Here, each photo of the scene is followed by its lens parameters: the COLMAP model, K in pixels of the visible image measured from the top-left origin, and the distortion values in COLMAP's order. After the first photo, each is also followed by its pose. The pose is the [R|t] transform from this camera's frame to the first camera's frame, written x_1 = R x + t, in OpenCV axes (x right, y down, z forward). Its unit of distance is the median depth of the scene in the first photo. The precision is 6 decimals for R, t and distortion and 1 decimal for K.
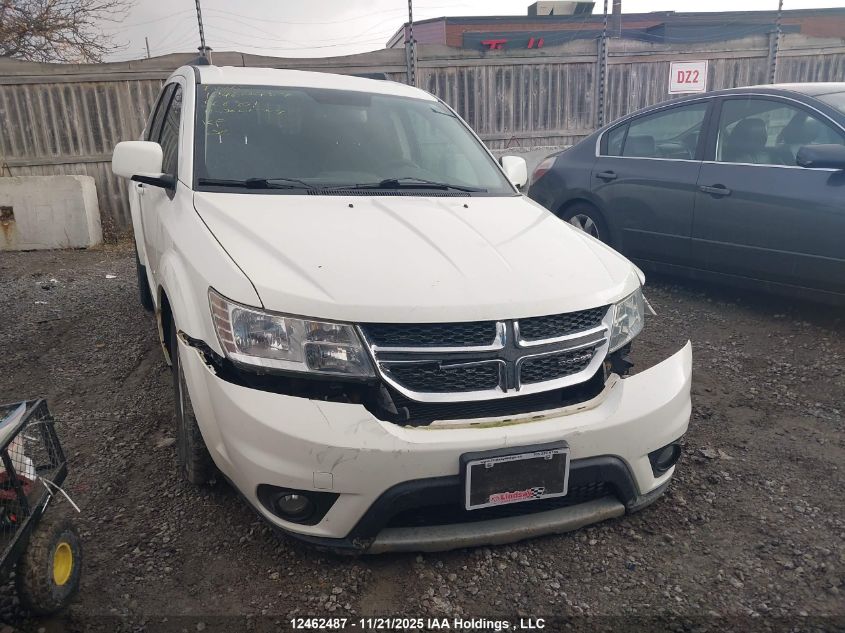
lens RADIAL K [[668.2, 0, 422.5], [0, 668.2, 316.5], [0, 0, 1]] dist [0.002544, 0.010356]
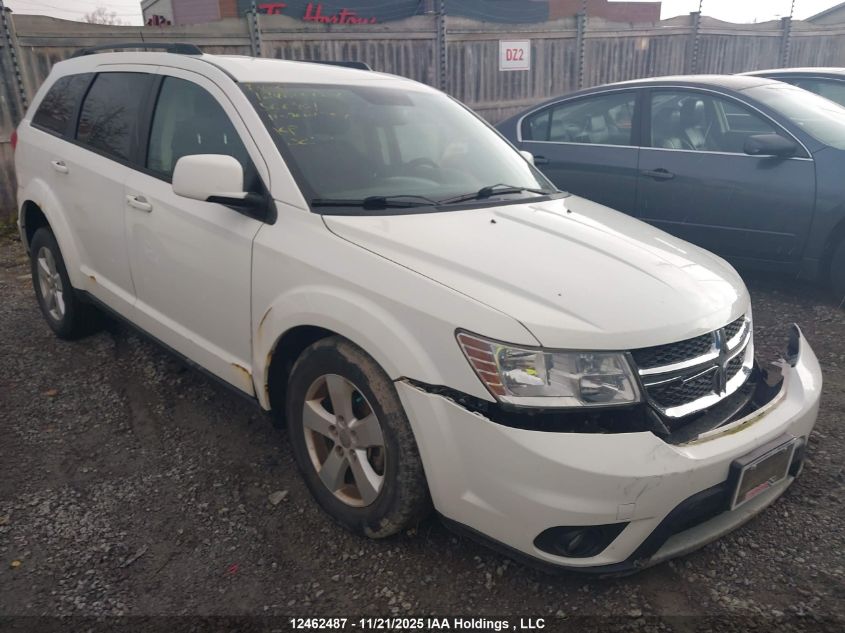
lens RADIAL K [[668.2, 0, 422.5], [0, 668.2, 316.5], [0, 0, 1]] dist [0.002544, 0.010356]
pose [[0.943990, -0.104117, 0.313119, -0.127271], [0.089412, 0.994125, 0.061001, -0.023649], [-0.317630, -0.029588, 0.947753, 0.027232]]
